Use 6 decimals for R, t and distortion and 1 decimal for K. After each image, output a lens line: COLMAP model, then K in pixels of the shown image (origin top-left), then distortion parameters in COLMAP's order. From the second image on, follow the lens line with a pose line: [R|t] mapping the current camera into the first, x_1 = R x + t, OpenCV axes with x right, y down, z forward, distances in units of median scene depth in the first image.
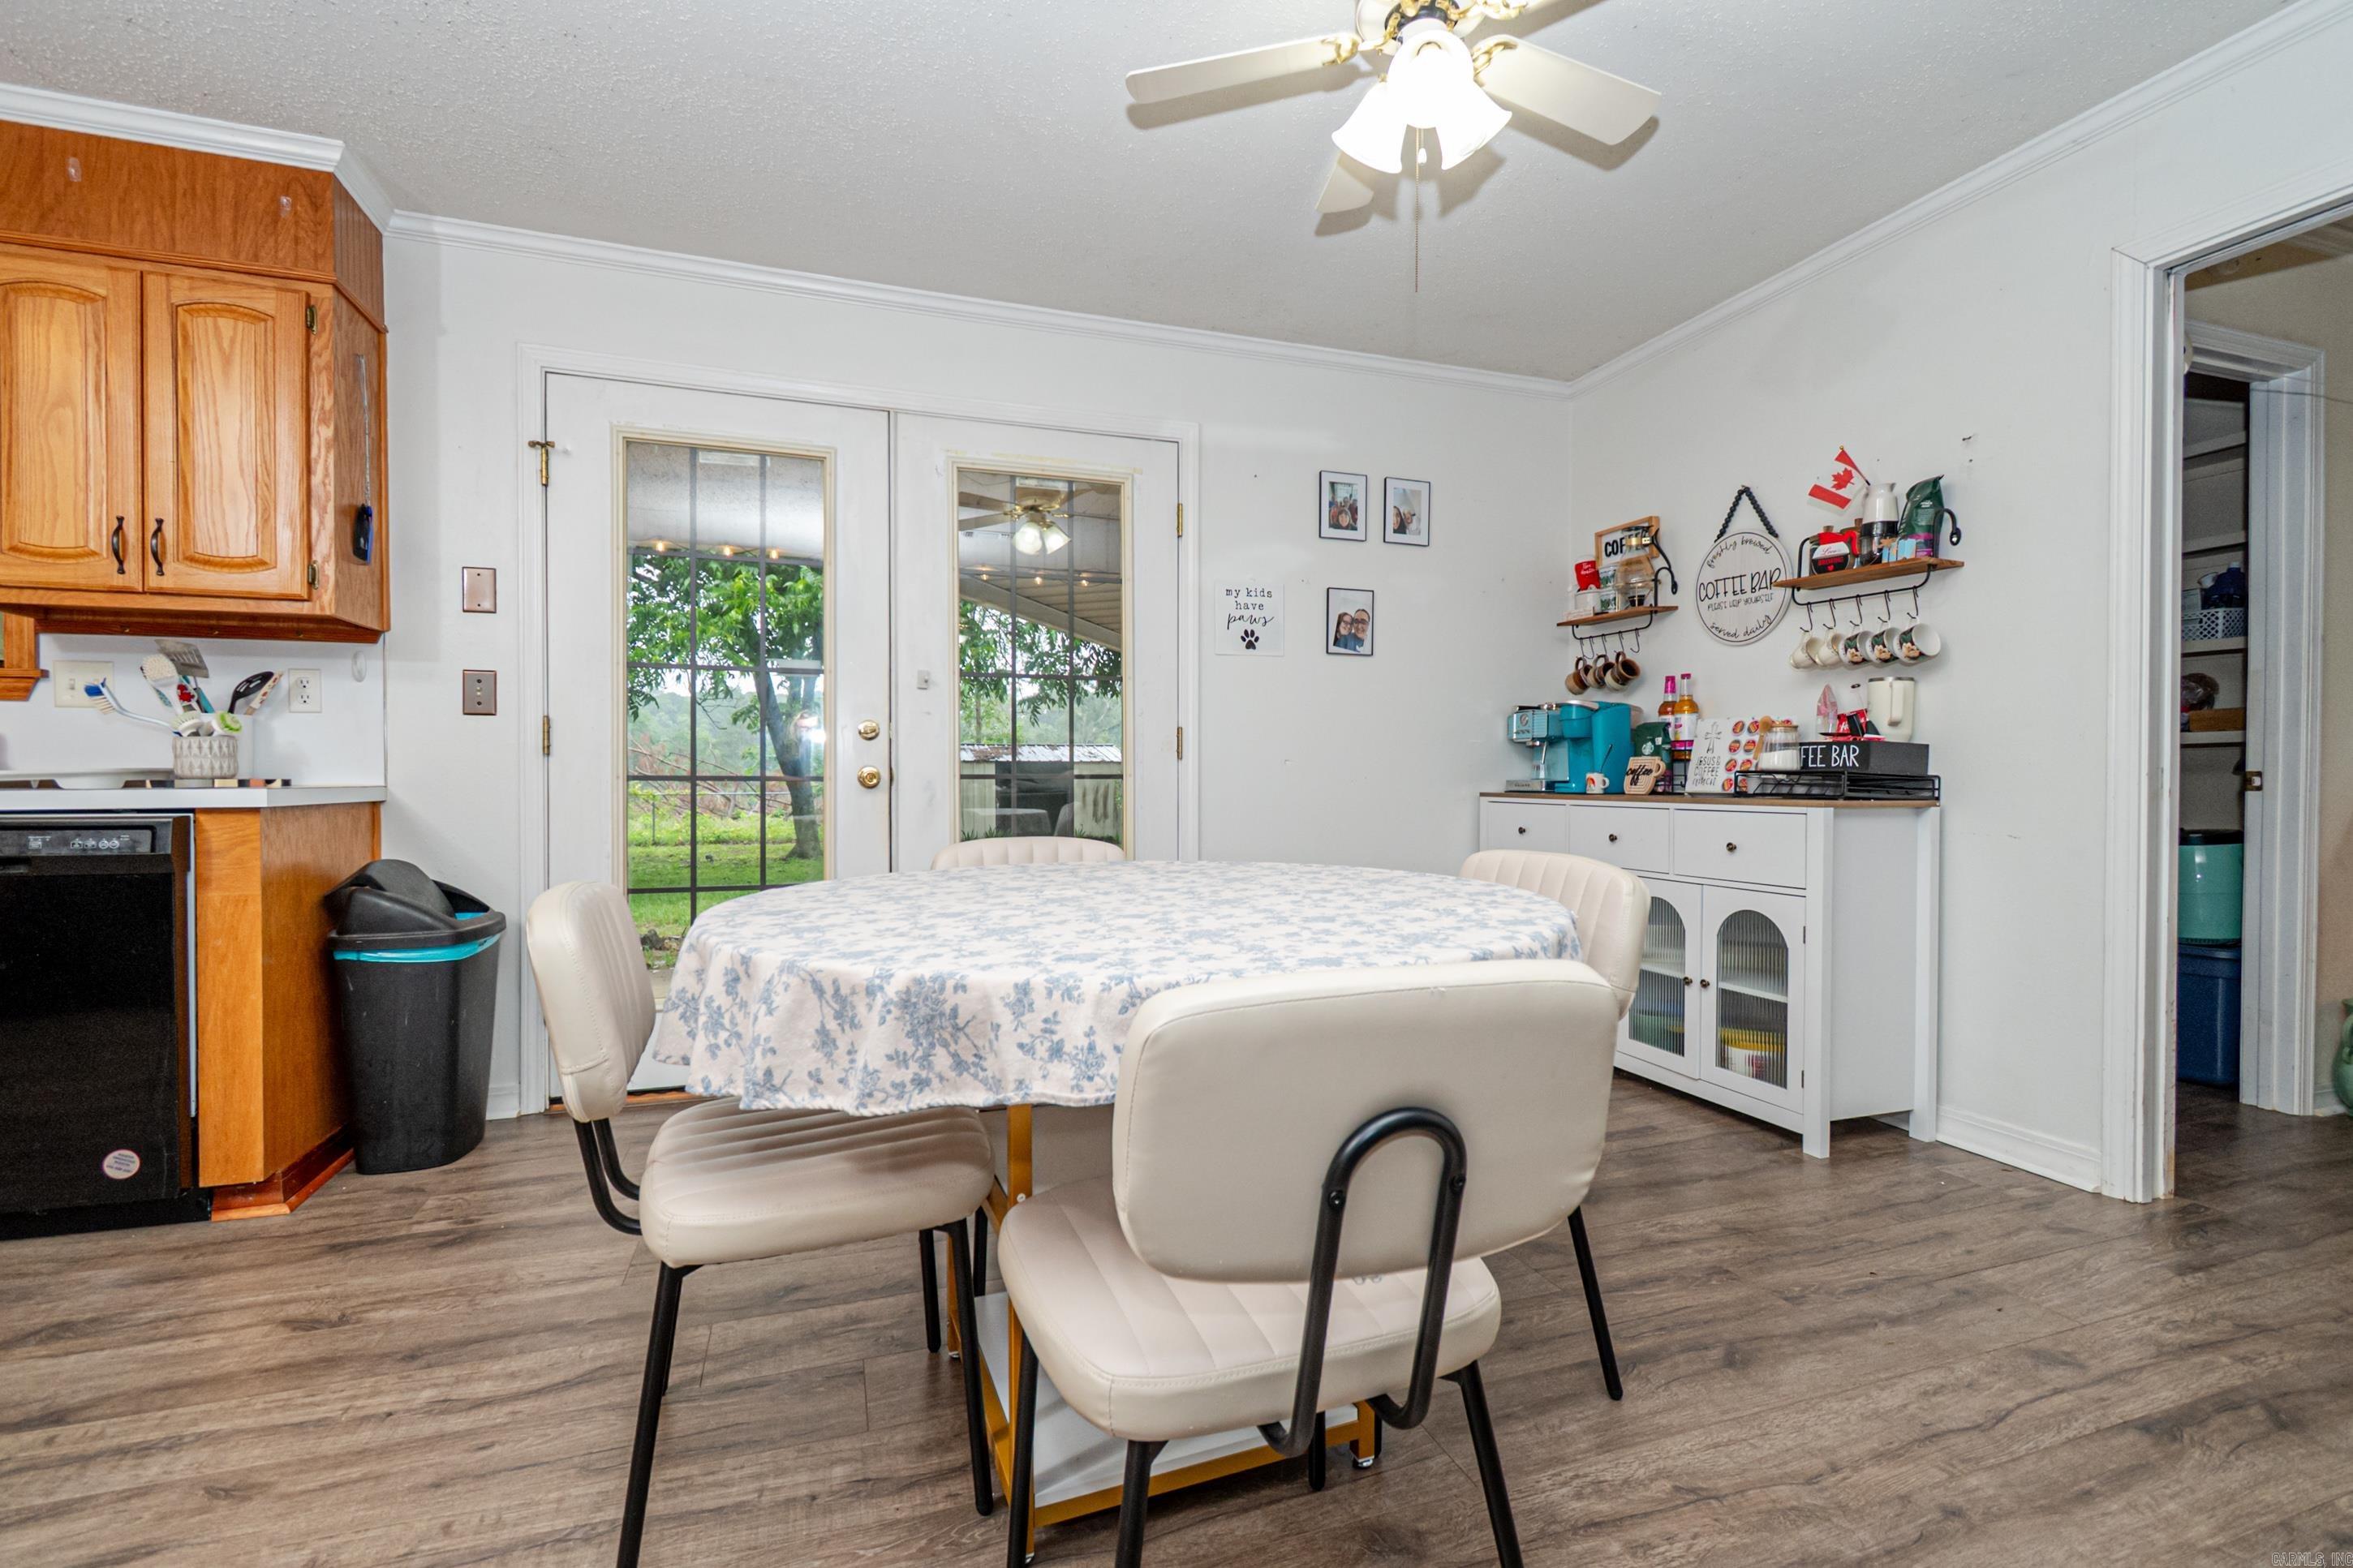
lens RADIAL K [[1051.7, 0, 1188.1], [0, 1051.7, 781.1], [0, 0, 1]] dist [0.004534, -0.000051]
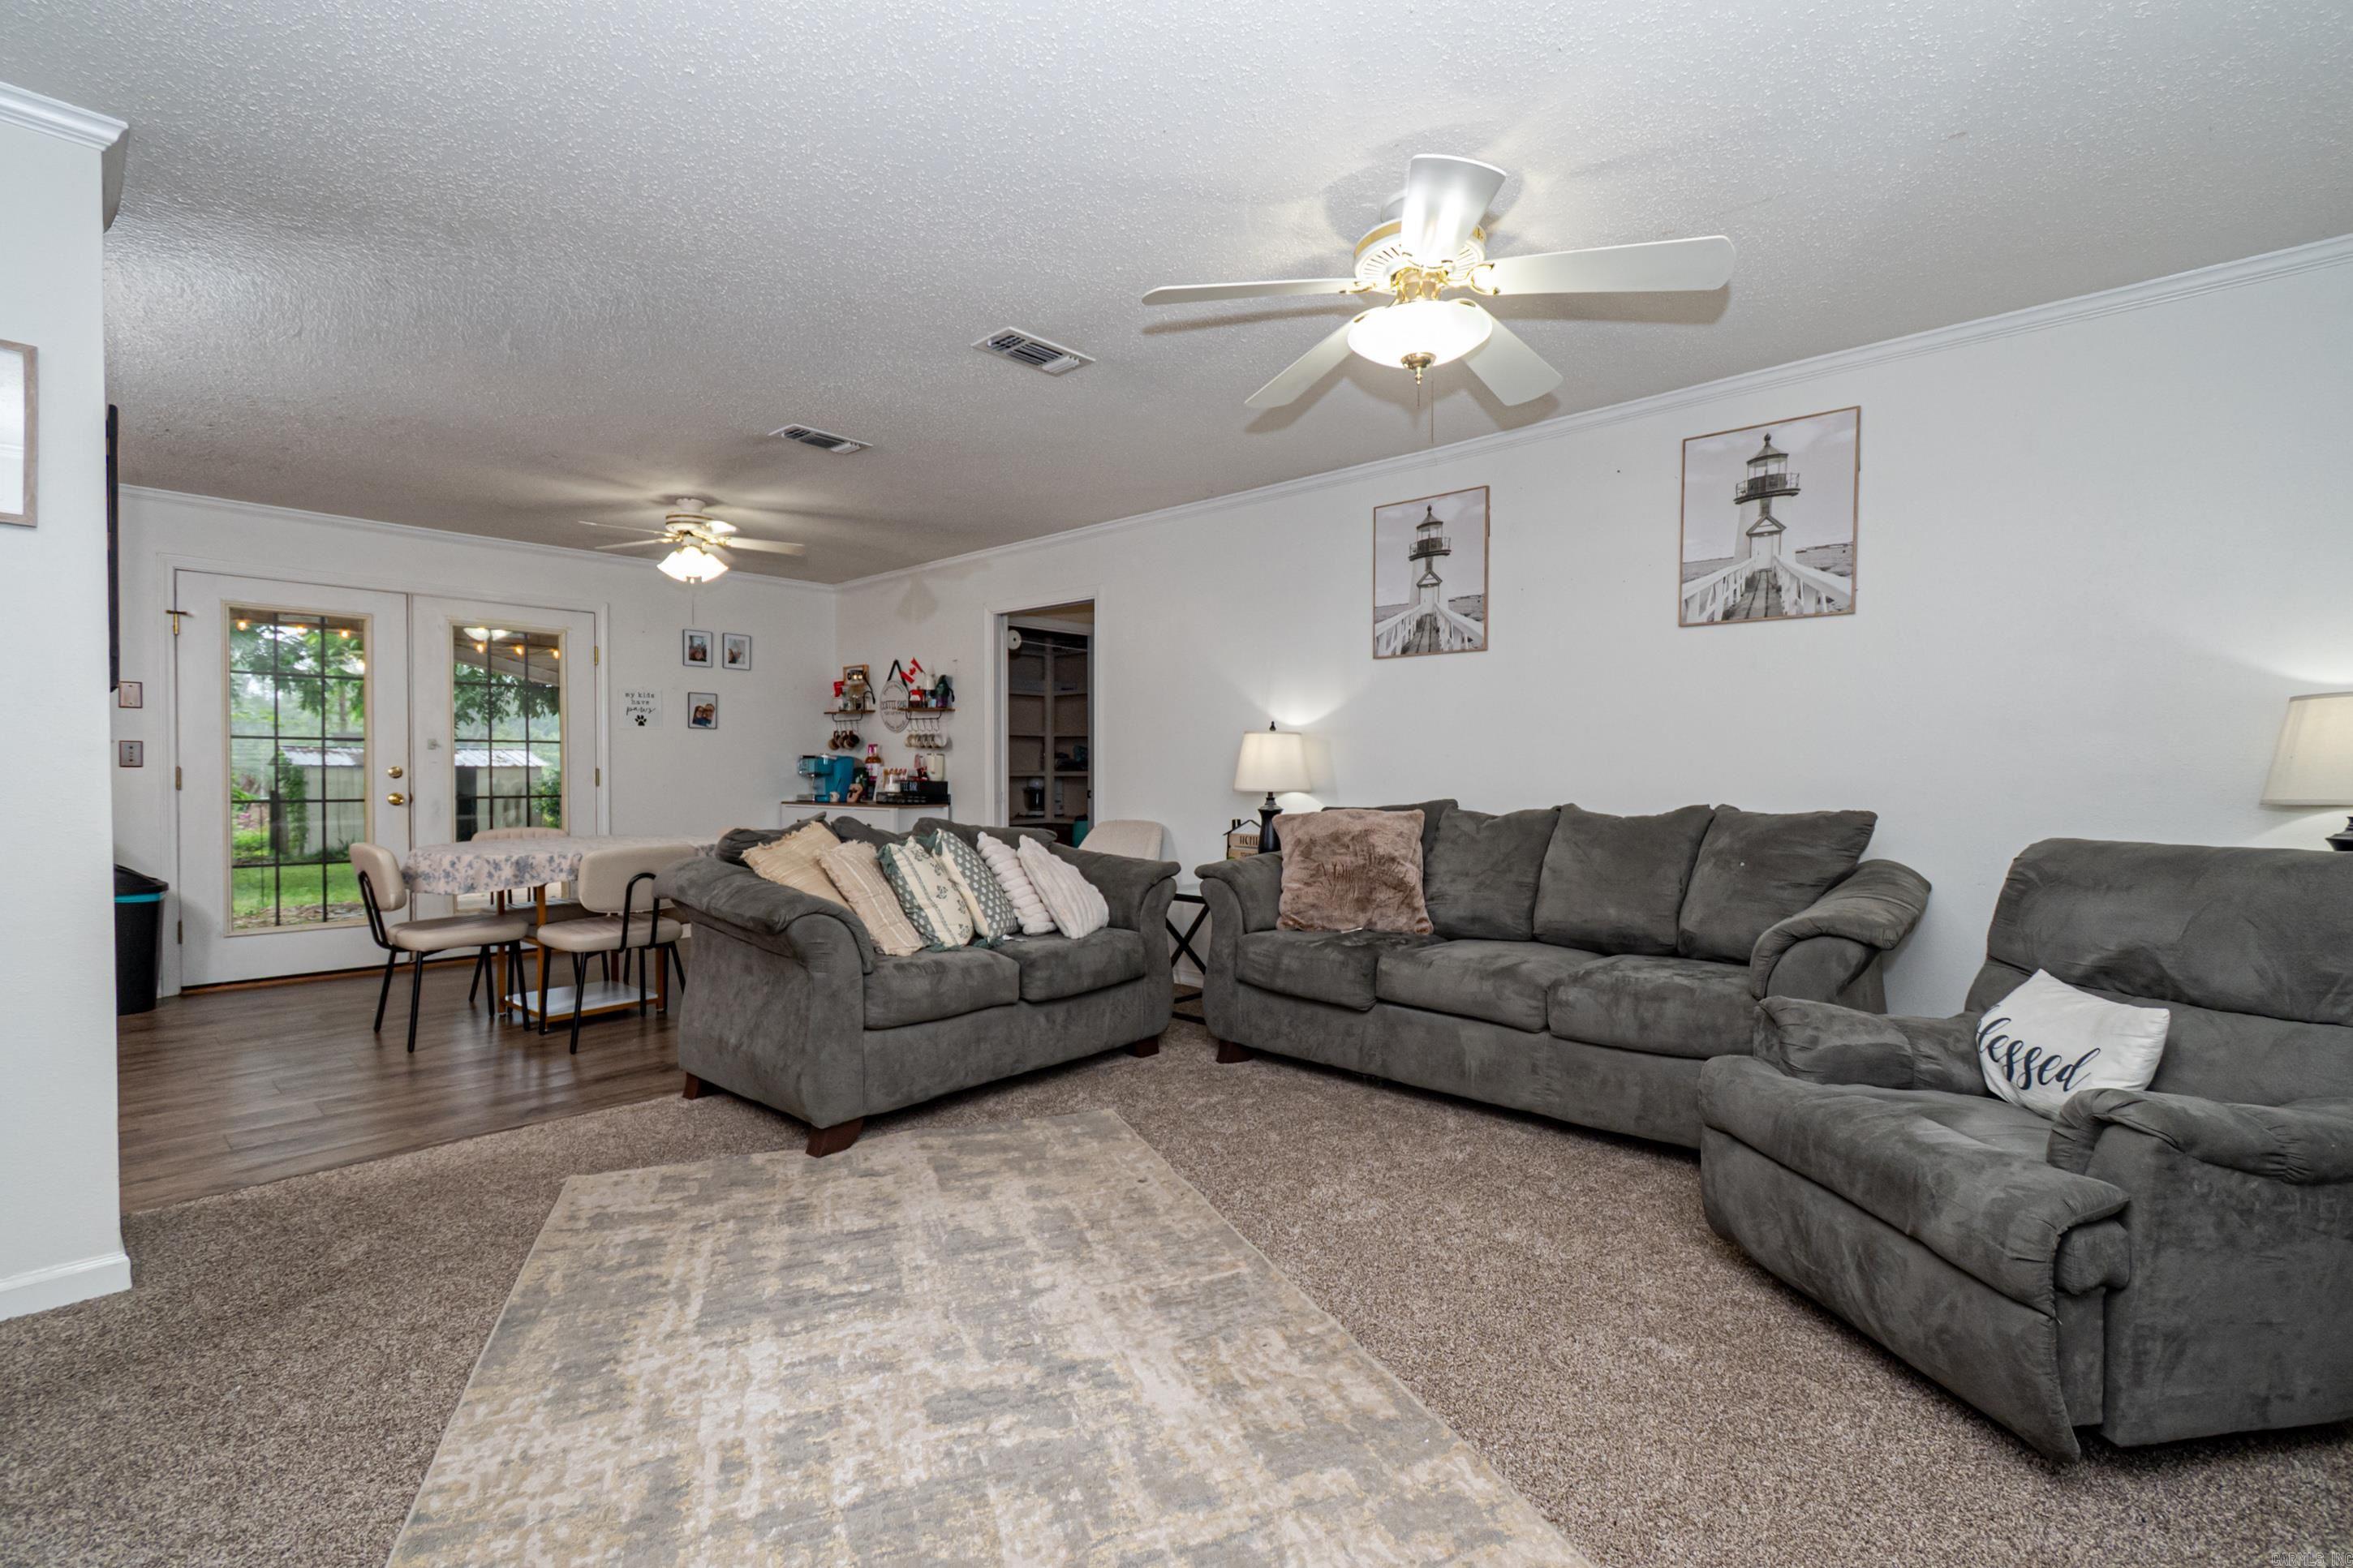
lens RADIAL K [[1051.7, 0, 1188.1], [0, 1051.7, 781.1], [0, 0, 1]] dist [0.004534, -0.000051]
pose [[0.877855, -0.004298, 0.478907, 0.016884], [0.003622, 0.999991, 0.002335, -0.030143], [-0.478912, -0.000316, 0.877863, -1.099375]]
